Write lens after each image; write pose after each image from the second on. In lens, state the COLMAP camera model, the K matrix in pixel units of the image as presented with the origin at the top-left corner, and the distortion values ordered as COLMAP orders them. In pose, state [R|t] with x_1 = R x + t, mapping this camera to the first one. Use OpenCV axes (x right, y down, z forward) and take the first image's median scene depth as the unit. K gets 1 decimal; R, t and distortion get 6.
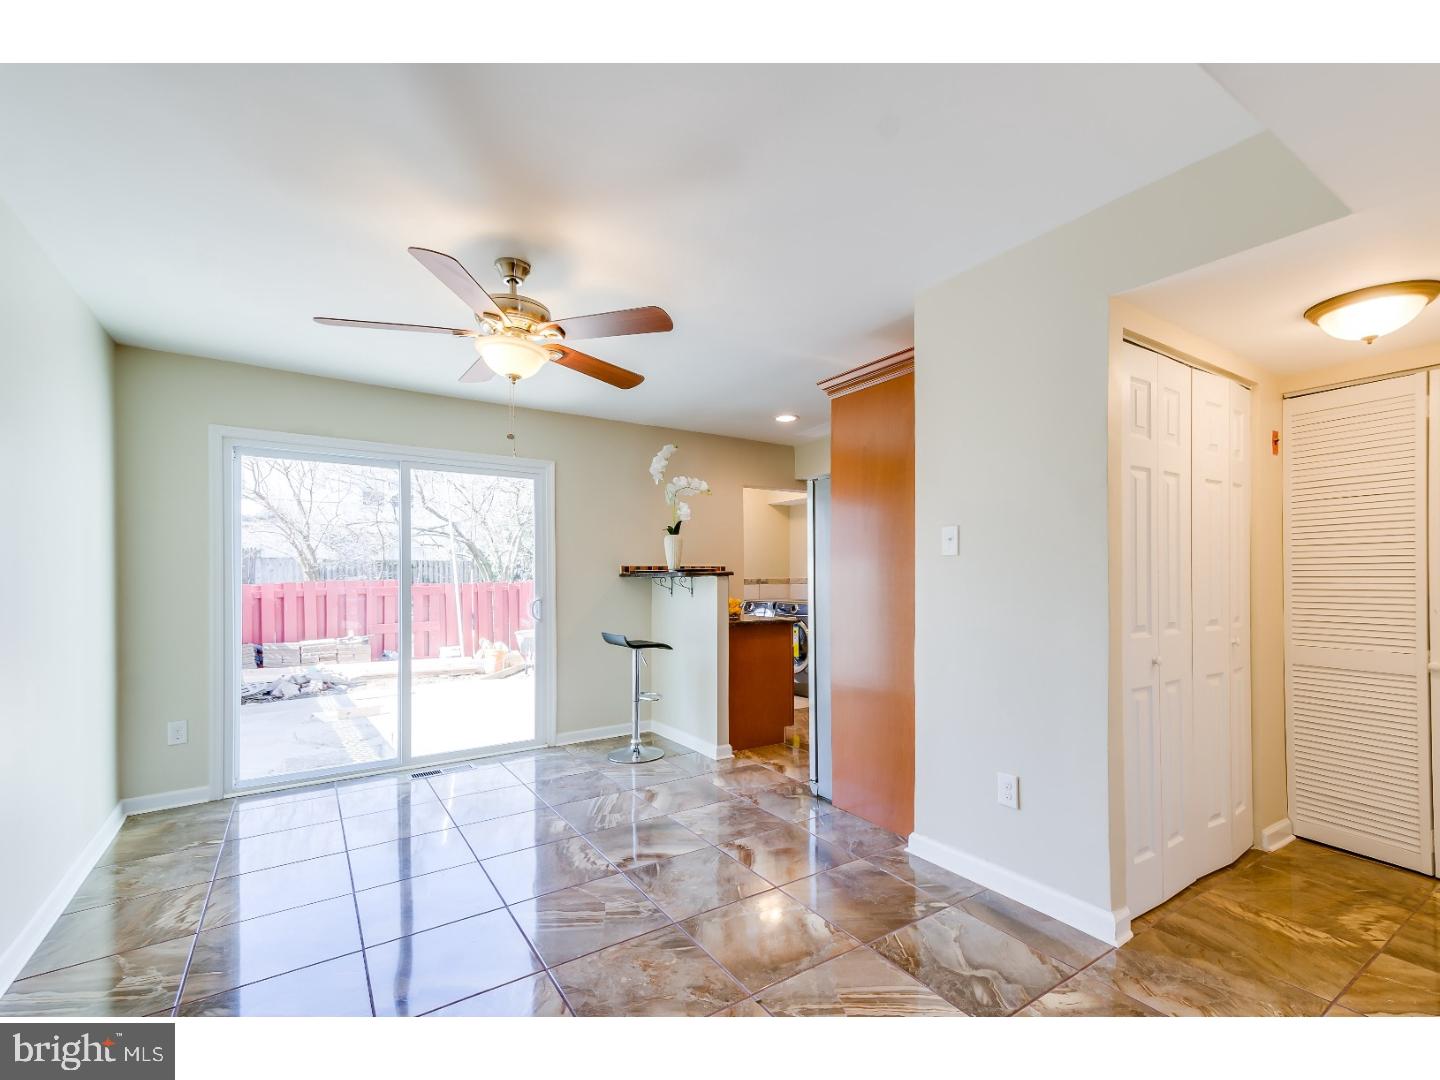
lens RADIAL K [[639.1, 0, 719.0], [0, 639.1, 540.4], [0, 0, 1]] dist [0.028994, -0.001089]
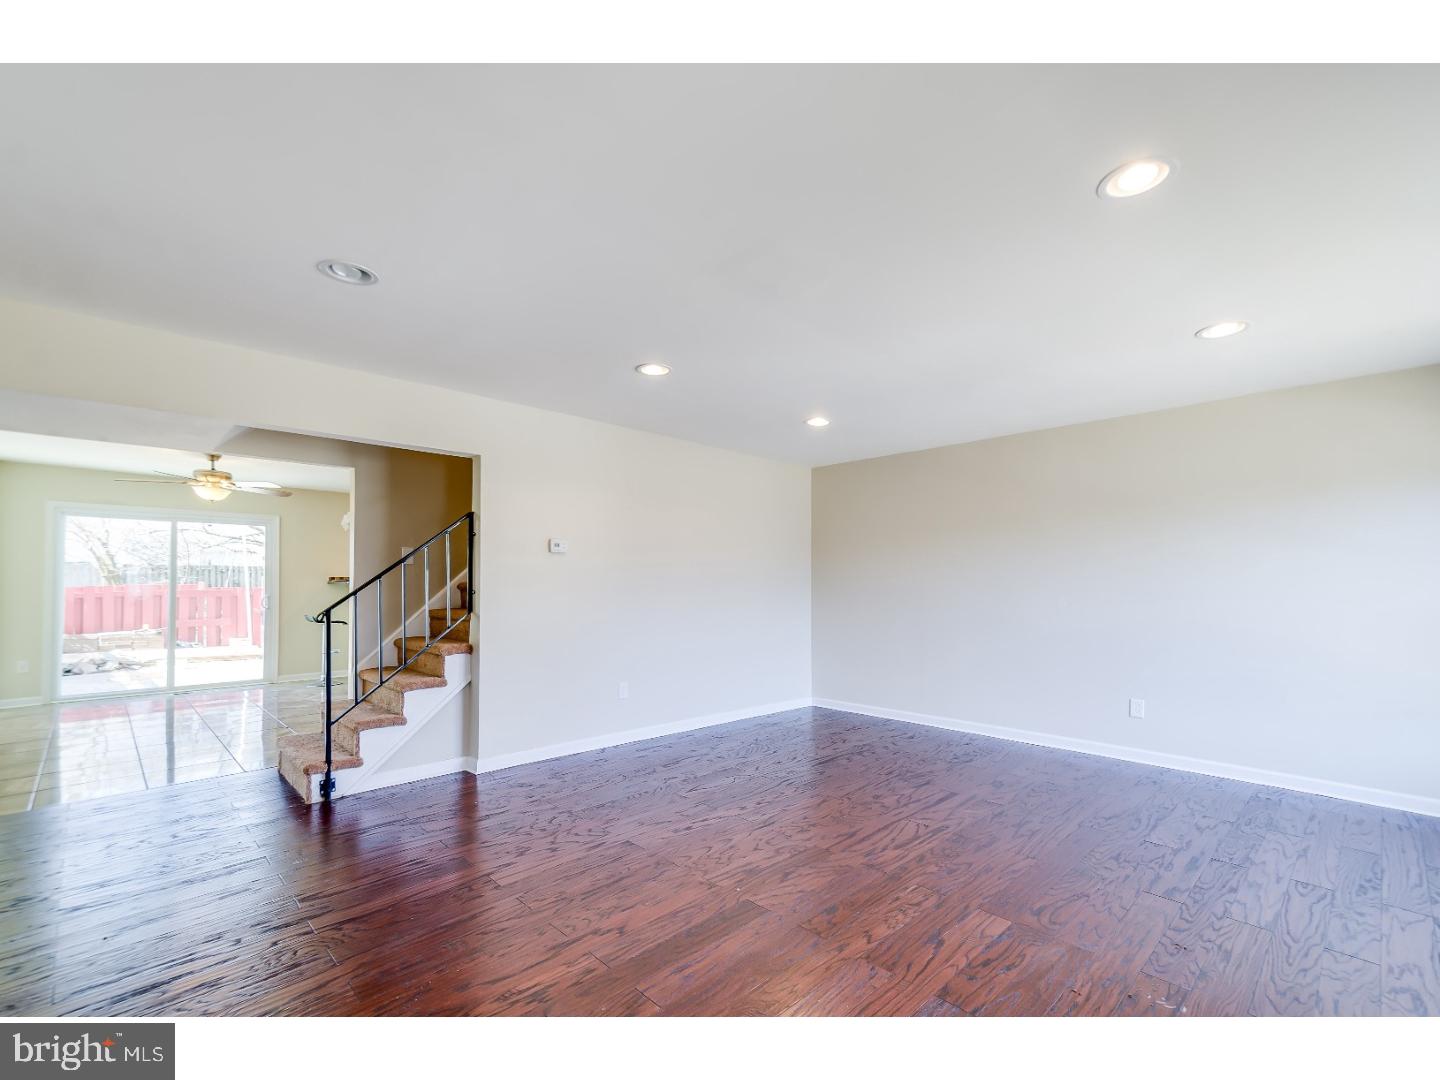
lens RADIAL K [[639.1, 0, 721.4], [0, 639.1, 543.1], [0, 0, 1]] dist [0.028994, -0.001089]
pose [[0.982218, 0.018190, 0.186859, 0.324835], [-0.017218, 0.999828, -0.006824, -0.033593], [-0.186951, 0.003486, 0.982363, -0.516143]]
